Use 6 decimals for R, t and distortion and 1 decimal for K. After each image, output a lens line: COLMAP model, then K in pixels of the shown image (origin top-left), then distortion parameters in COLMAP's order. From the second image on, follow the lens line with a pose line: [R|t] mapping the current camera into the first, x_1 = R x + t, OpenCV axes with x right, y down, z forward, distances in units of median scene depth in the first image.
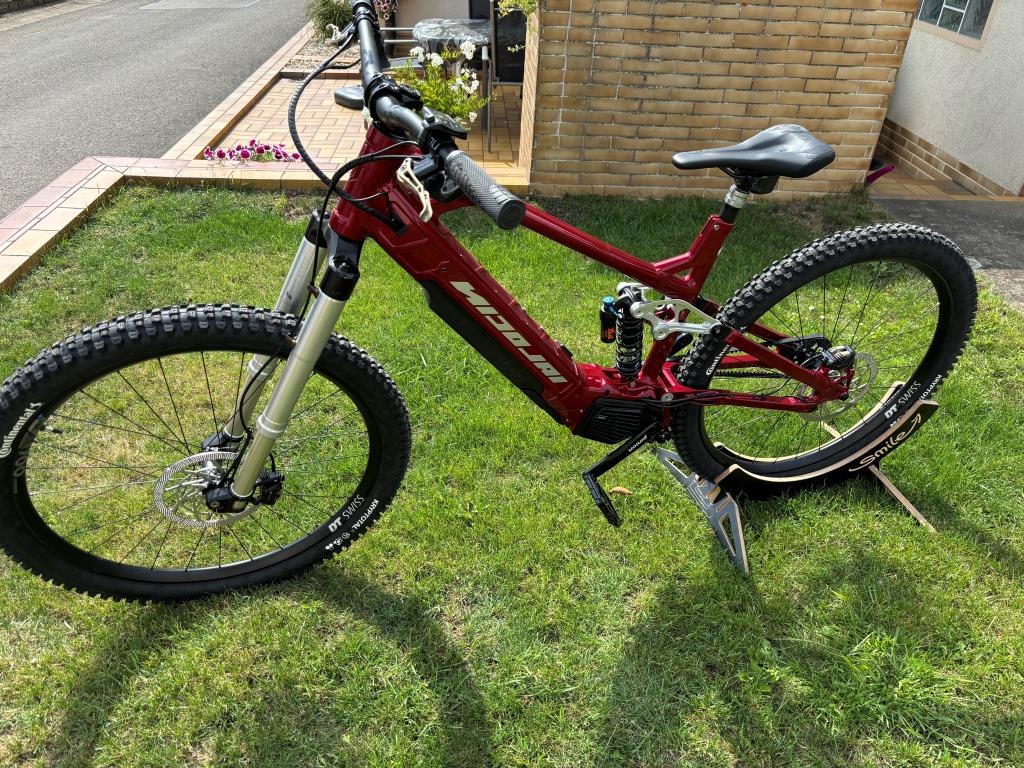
lens RADIAL K [[775.3, 0, 512.5], [0, 775.3, 384.8], [0, 0, 1]] dist [-0.008585, -0.001557]
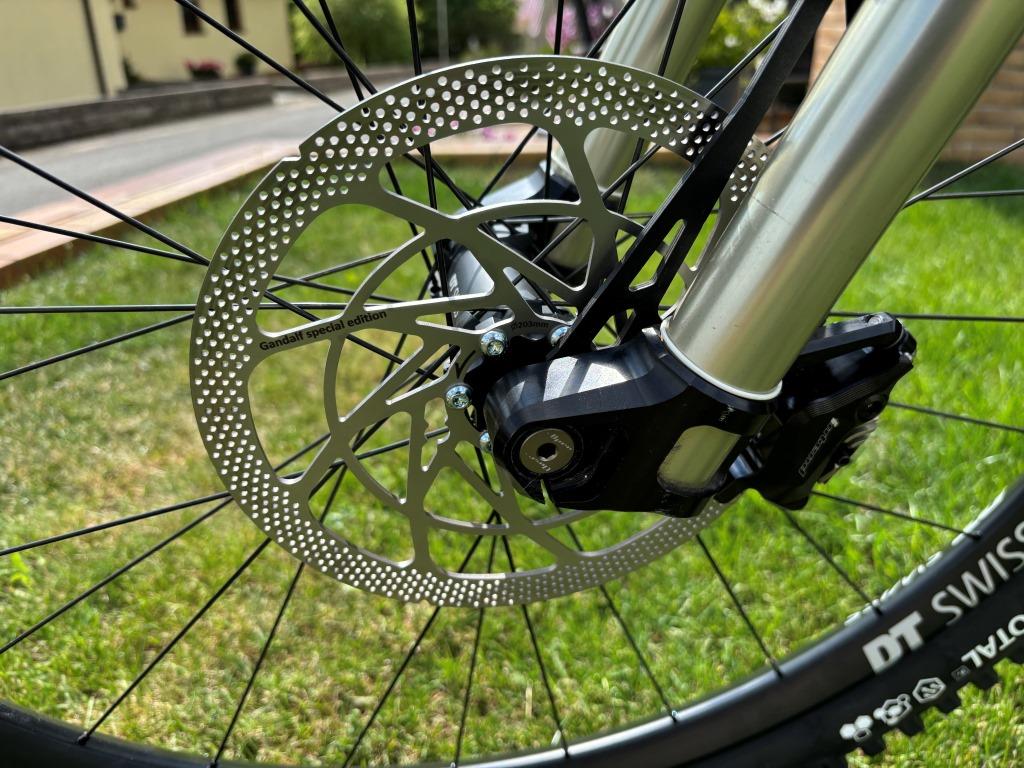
lens RADIAL K [[775.3, 0, 511.6], [0, 775.3, 384.9], [0, 0, 1]] dist [-0.008585, -0.001557]
pose [[0.982042, 0.012403, -0.188256, -0.306647], [-0.042264, 0.986940, -0.155448, 0.141121], [0.183870, 0.160613, 0.969740, 0.712481]]
